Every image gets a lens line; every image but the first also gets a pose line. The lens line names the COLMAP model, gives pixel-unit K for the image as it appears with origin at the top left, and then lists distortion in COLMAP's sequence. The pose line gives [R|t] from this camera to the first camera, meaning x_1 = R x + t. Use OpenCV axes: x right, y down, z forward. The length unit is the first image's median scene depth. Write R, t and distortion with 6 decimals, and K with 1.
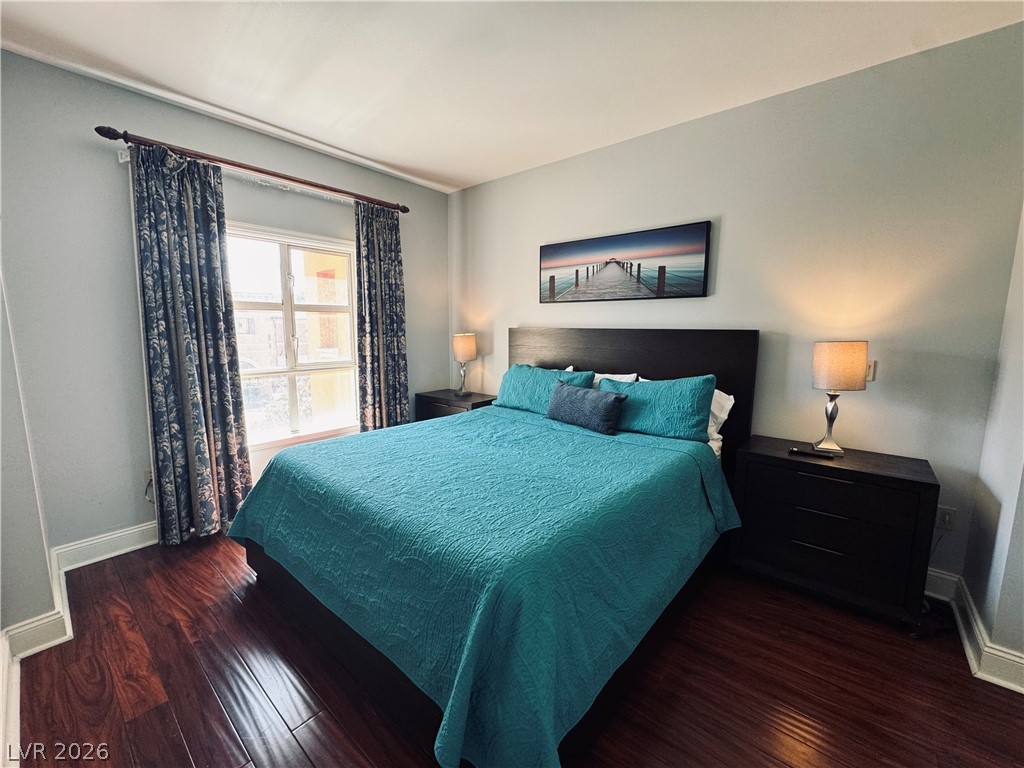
lens RADIAL K [[412.3, 0, 512.7], [0, 412.3, 379.2], [0, 0, 1]] dist [-0.001341, -0.000062]
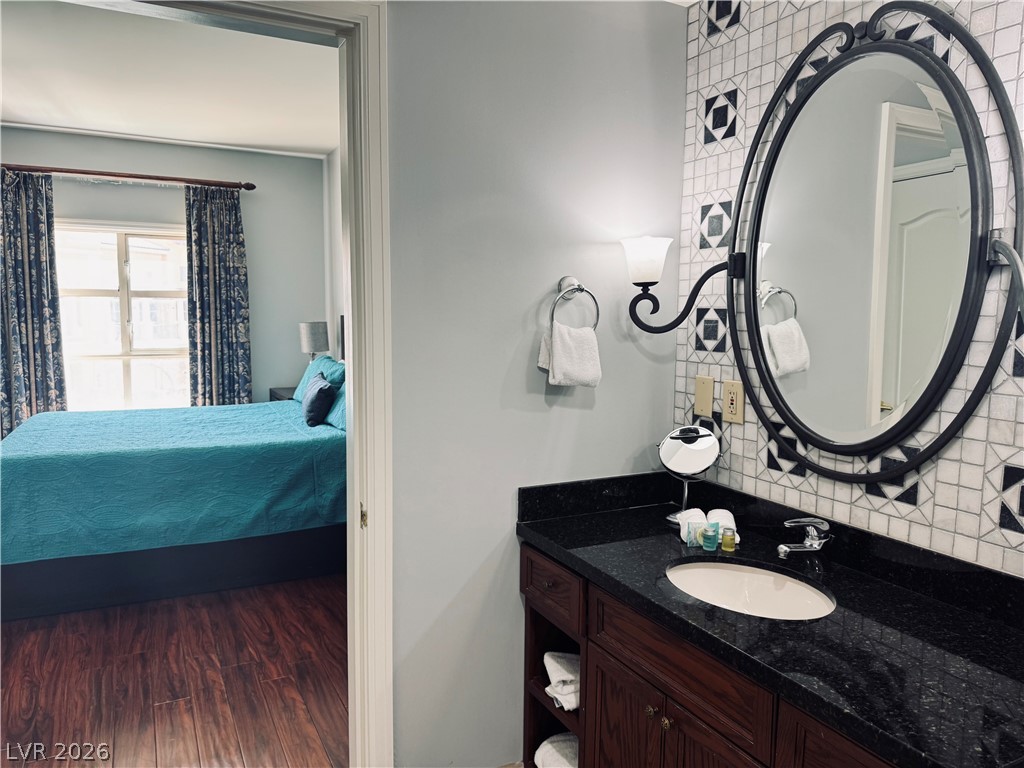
lens RADIAL K [[719.5, 0, 508.6], [0, 719.5, 384.9], [0, 0, 1]] dist [0.072767, -0.109651]
pose [[0.921879, 0.042112, -0.385182, 0.999457], [-0.052758, 0.998461, -0.017109, 0.033016], [0.383869, 0.036094, 0.922682, -0.288886]]
